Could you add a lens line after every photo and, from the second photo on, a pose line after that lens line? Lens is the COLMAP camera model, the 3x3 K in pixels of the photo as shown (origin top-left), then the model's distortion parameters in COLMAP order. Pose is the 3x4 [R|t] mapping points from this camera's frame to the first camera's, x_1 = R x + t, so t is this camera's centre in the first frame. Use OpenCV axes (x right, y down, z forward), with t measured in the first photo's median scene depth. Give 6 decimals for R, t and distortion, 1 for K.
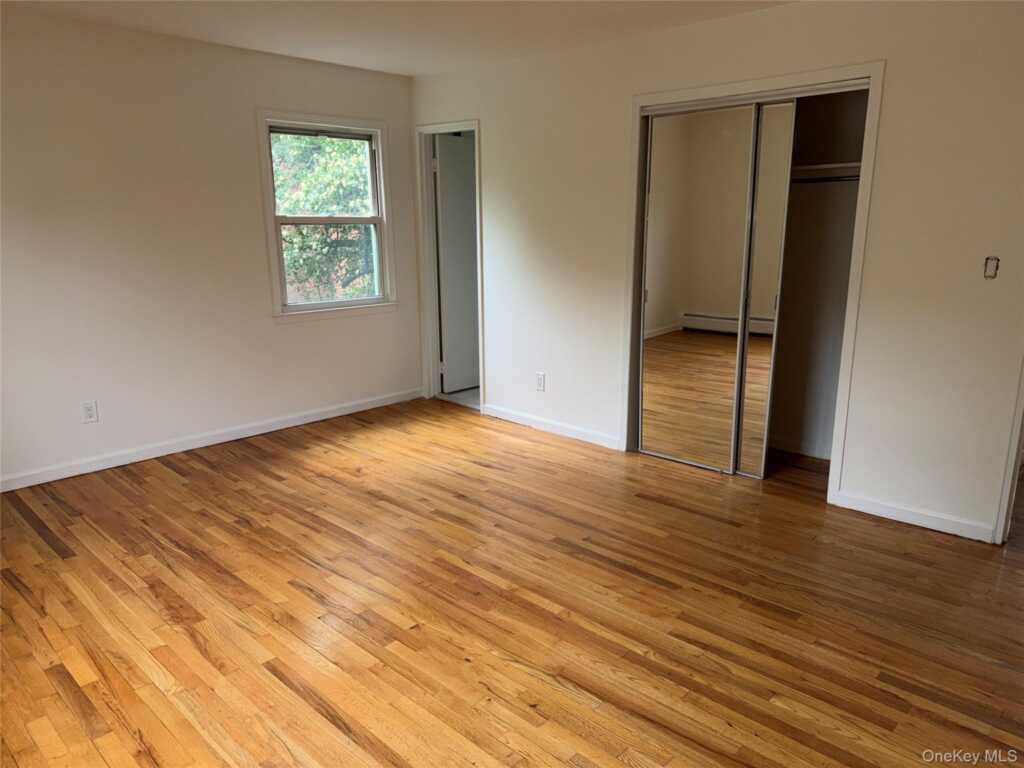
lens RADIAL K [[725.2, 0, 513.3], [0, 725.2, 385.1], [0, 0, 1]] dist [0.069175, -0.079773]
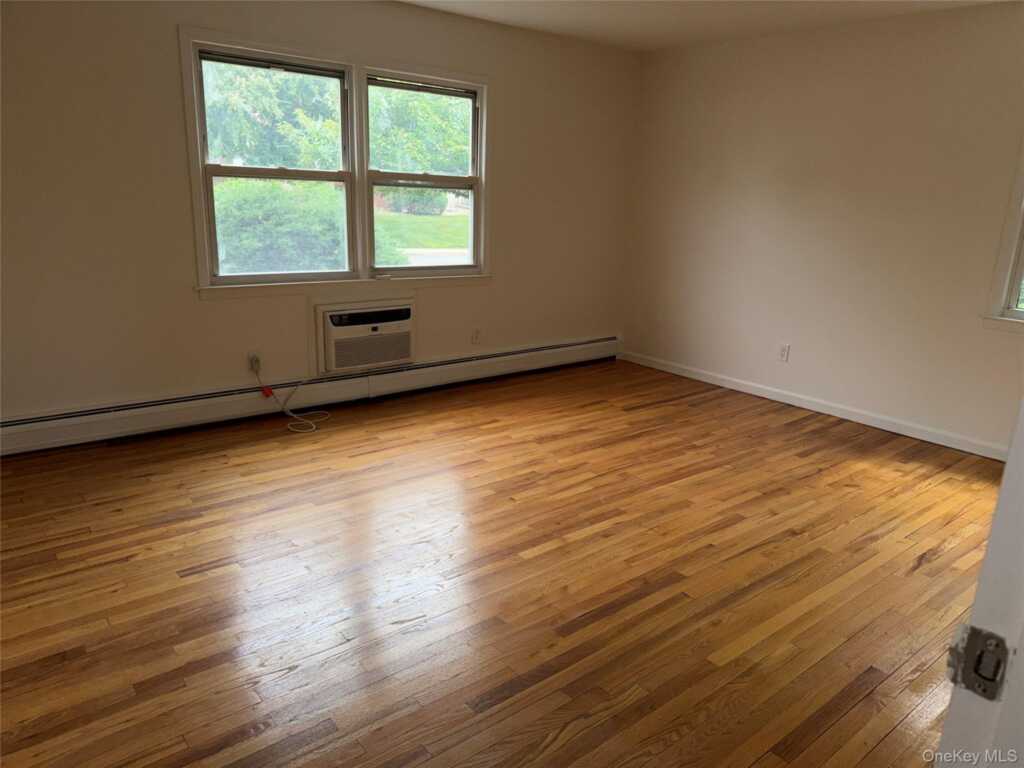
lens RADIAL K [[725.2, 0, 514.8], [0, 725.2, 390.4], [0, 0, 1]] dist [0.069175, -0.079773]
pose [[-0.143123, 0.260931, -0.954689, 0.747680], [-0.253300, 0.922835, 0.290198, -0.162622], [0.956742, 0.283357, -0.065985, 0.724972]]
